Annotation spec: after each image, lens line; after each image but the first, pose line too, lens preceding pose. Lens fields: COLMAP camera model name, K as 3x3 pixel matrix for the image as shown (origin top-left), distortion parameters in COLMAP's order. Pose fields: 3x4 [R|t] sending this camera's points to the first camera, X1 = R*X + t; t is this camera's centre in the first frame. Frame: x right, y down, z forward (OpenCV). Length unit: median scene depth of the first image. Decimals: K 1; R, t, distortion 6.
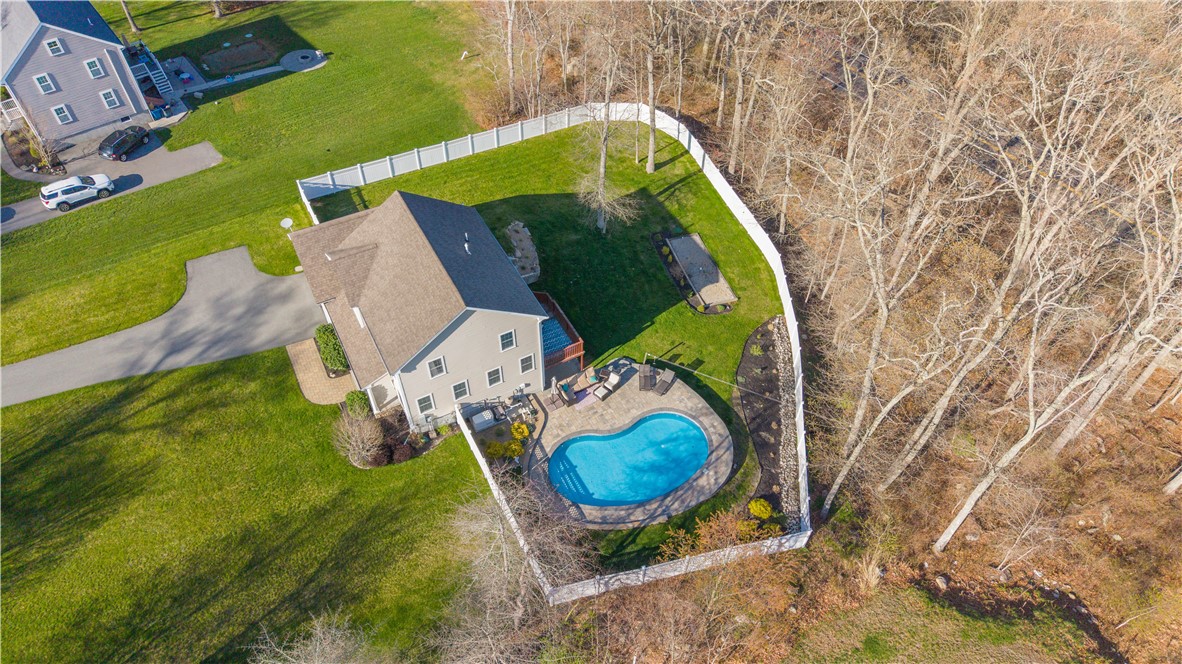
lens RADIAL K [[781.4, 0, 583.6], [0, 781.4, 315.7], [0, 0, 1]] dist [0.013566, 0.000039]
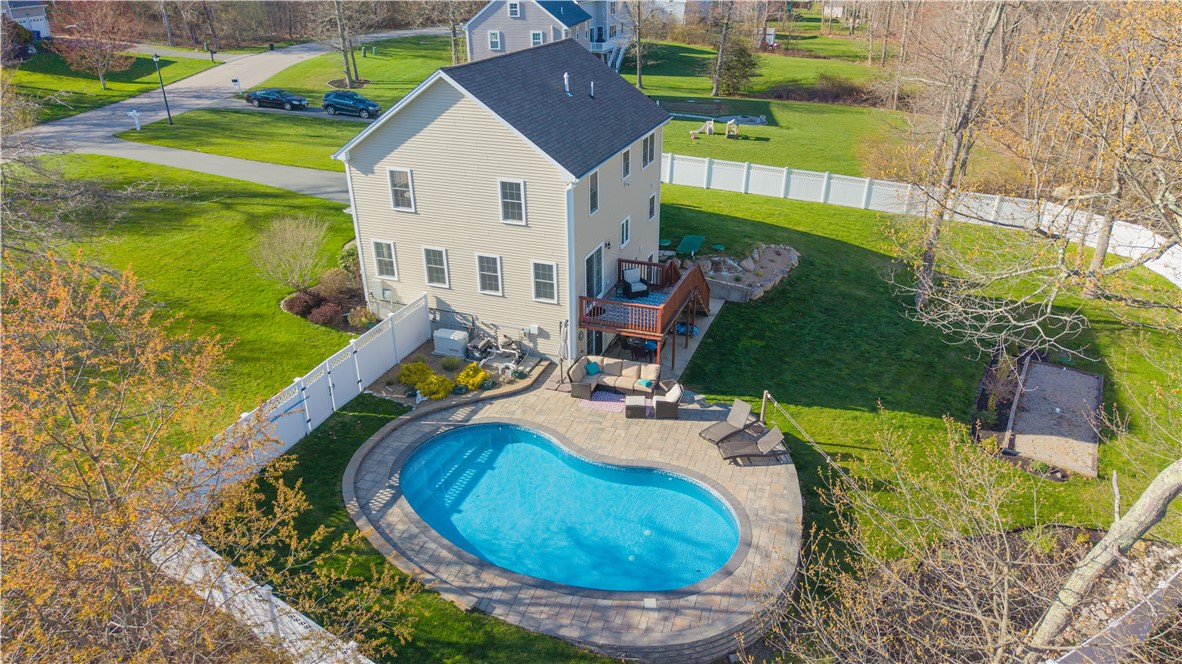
lens RADIAL K [[781.4, 0, 583.6], [0, 781.4, 315.7], [0, 0, 1]] dist [0.013566, 0.000039]
pose [[0.658764, 0.310782, -0.685160, 0.338090], [-0.542614, 0.827100, -0.146545, 0.147808], [0.521152, 0.468316, 0.713499, 0.613544]]
